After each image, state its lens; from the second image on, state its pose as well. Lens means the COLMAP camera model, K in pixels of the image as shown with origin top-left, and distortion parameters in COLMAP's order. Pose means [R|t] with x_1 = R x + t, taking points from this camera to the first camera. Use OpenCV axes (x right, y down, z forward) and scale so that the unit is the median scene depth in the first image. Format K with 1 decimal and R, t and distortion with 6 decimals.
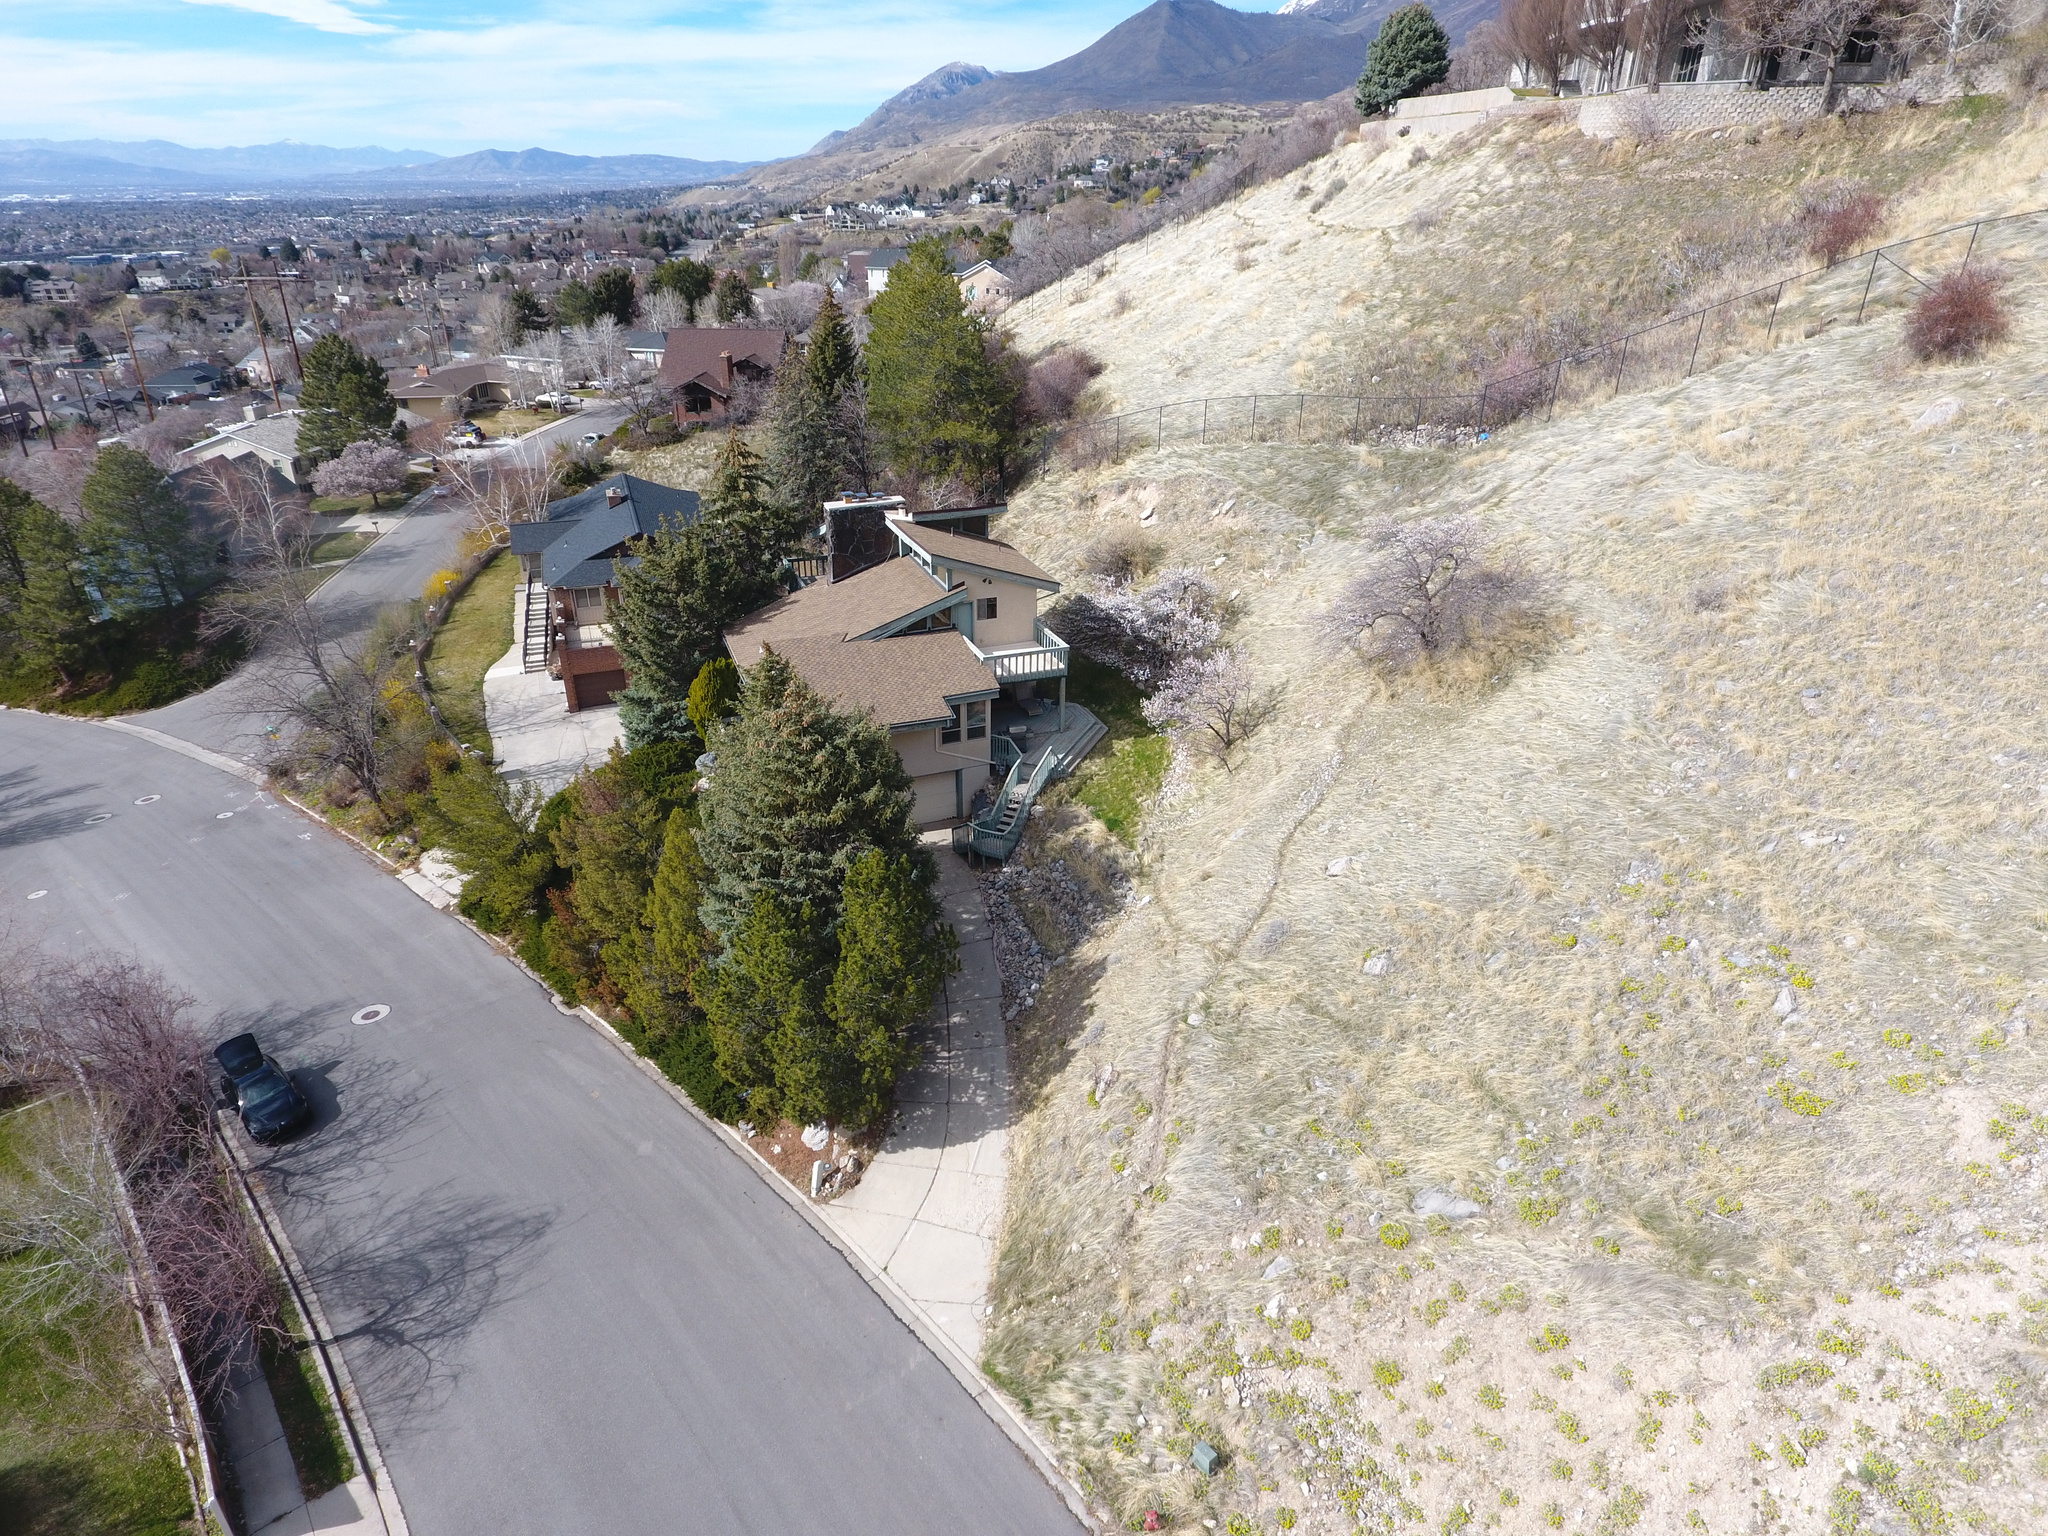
lens RADIAL K [[1198.4, 0, 1025.4], [0, 1198.4, 760.0], [0, 0, 1]] dist [-0.005441, 0.000225]
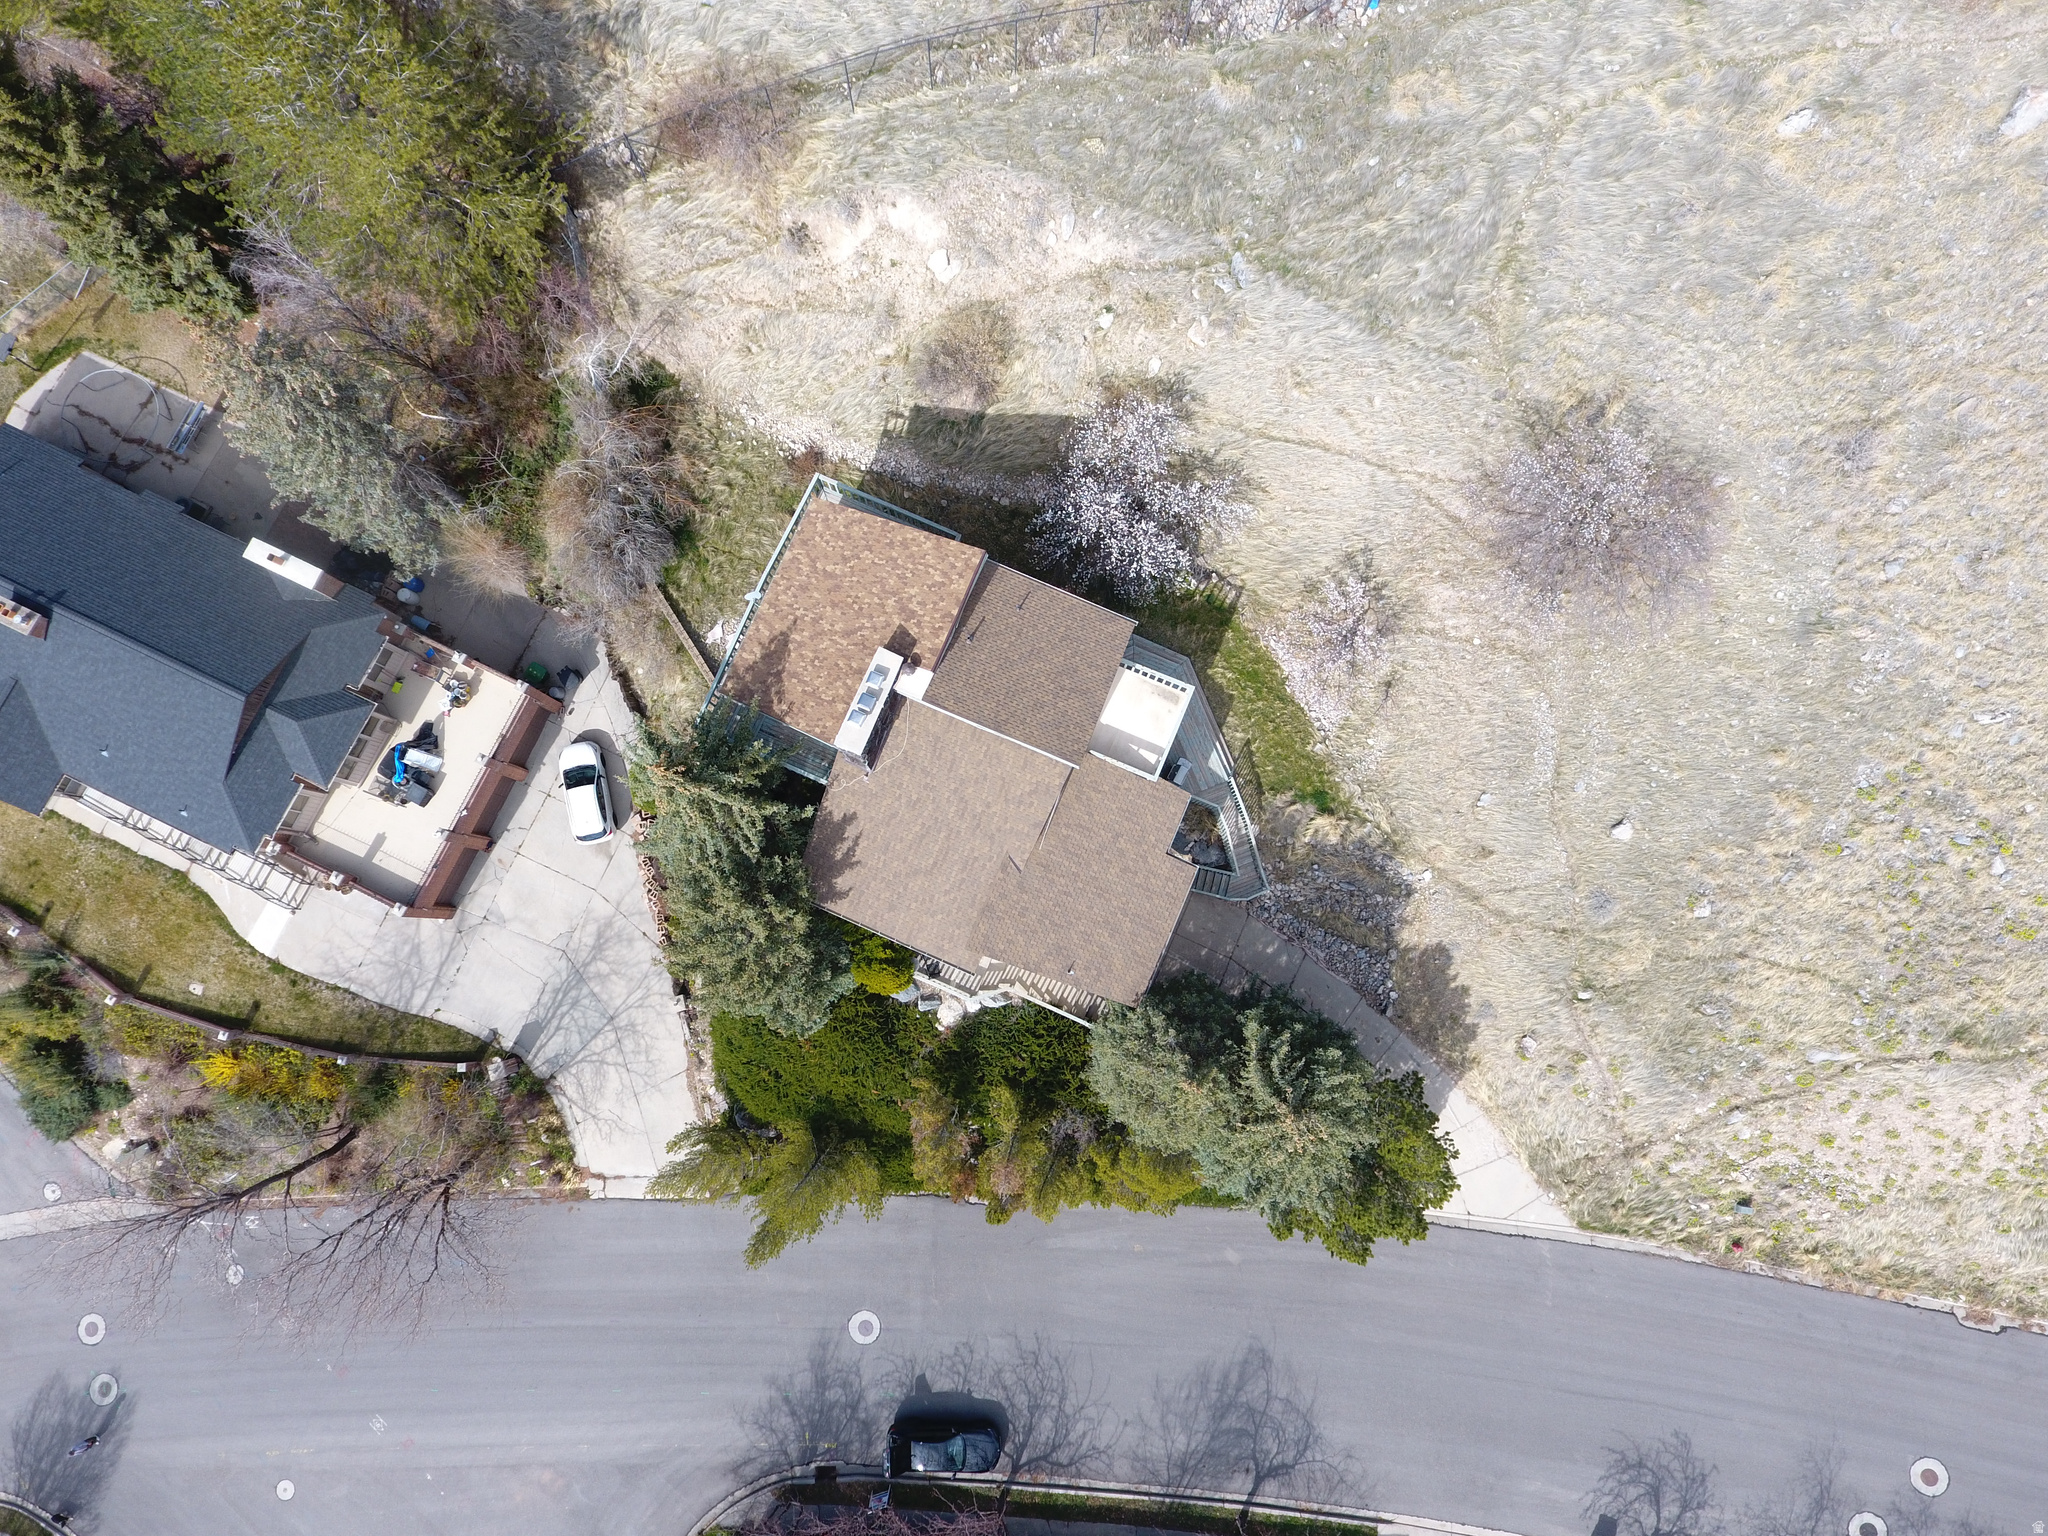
lens RADIAL K [[1198.4, 0, 1025.4], [0, 1198.4, 760.0], [0, 0, 1]] dist [-0.005441, 0.000225]
pose [[0.707813, -0.697415, 0.112305, -0.264311], [0.301592, 0.442116, 0.844734, -1.192243], [-0.638782, -0.564044, 0.523271, 0.819133]]
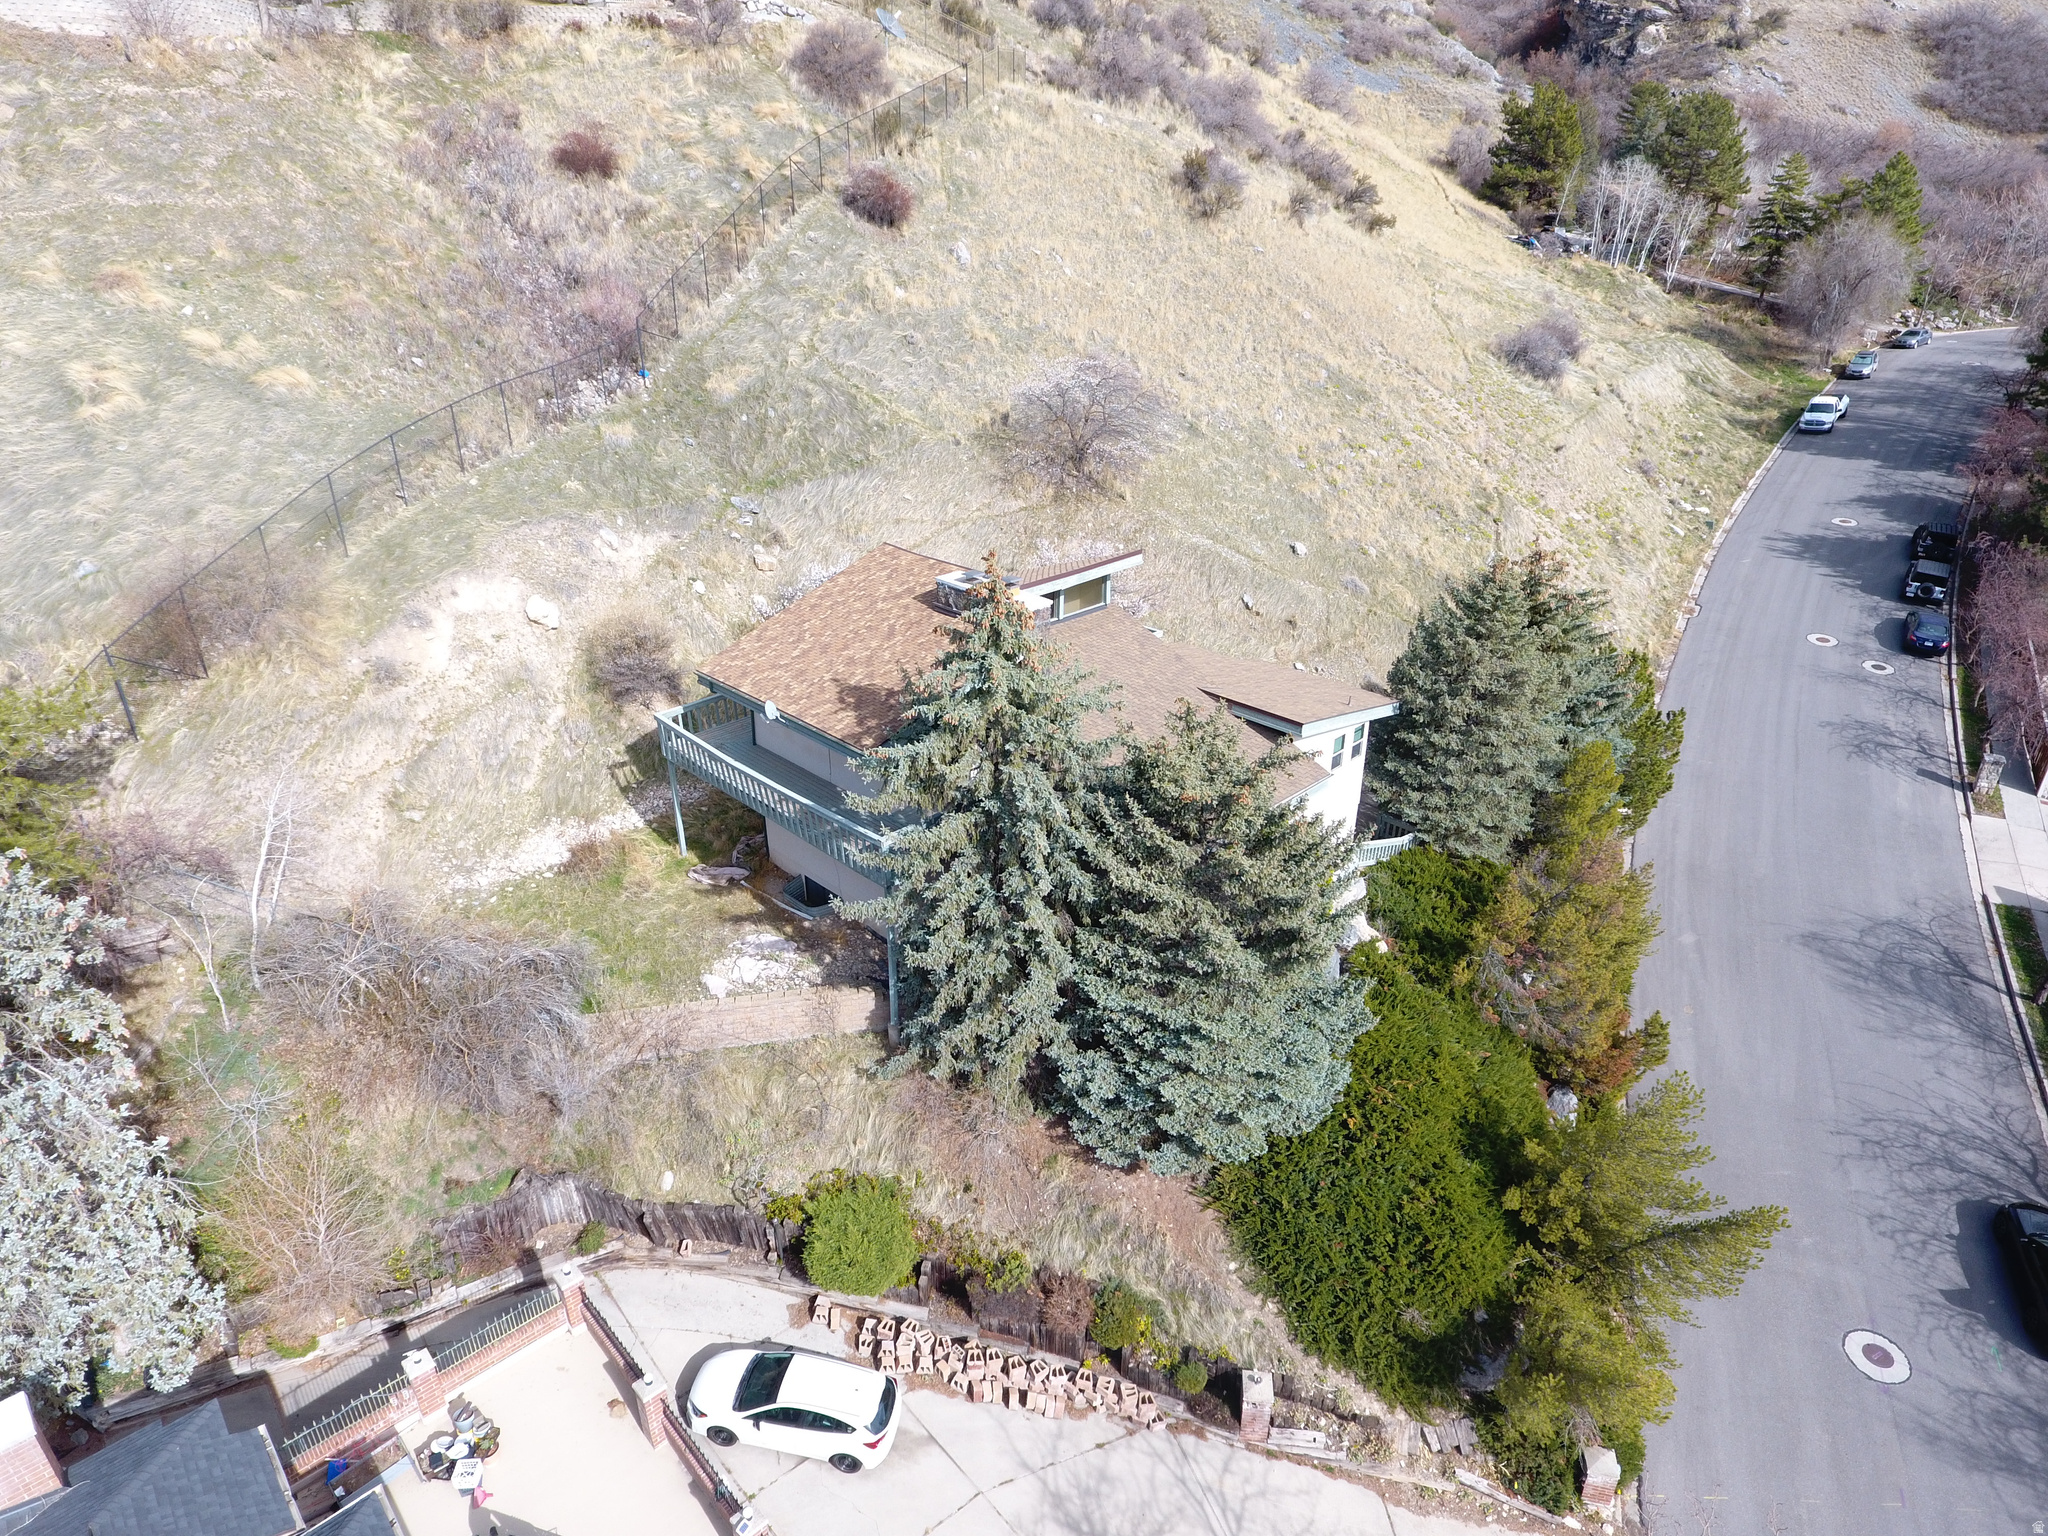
lens RADIAL K [[1198.4, 0, 1025.4], [0, 1198.4, 760.0], [0, 0, 1]] dist [-0.005441, 0.000225]
pose [[-0.389690, -0.402637, 0.828267, -1.006500], [0.402346, 0.734562, 0.546384, -0.710241], [-0.828408, 0.546170, -0.124252, 1.679177]]
